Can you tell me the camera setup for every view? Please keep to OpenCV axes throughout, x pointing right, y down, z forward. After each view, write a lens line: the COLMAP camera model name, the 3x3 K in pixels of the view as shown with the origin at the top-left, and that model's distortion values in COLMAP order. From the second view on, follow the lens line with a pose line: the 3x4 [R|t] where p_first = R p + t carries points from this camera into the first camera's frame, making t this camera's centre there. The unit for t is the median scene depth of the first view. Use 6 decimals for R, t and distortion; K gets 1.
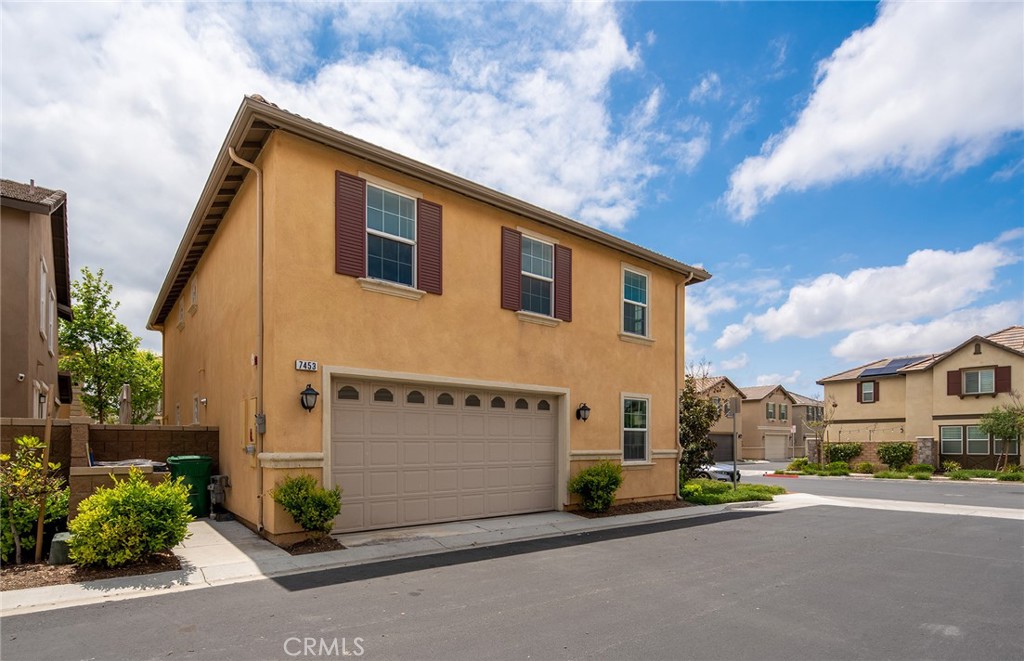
lens RADIAL K [[507.6, 0, 512.0], [0, 507.6, 330.5], [0, 0, 1]] dist [0.003023, 0.000480]
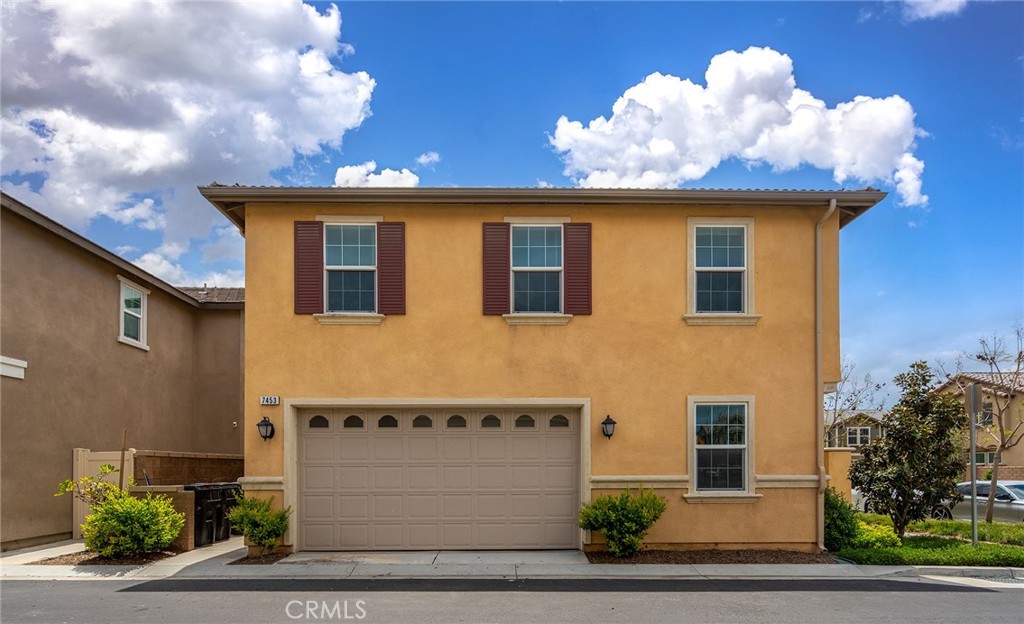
lens RADIAL K [[470.9, 0, 510.7], [0, 470.9, 381.3], [0, 0, 1]] dist [-0.000386, -0.000424]
pose [[0.788578, -0.115375, -0.604015, 0.483976], [0.138700, 0.990302, -0.008081, 0.080720], [0.599089, -0.077404, 0.796932, 0.359177]]
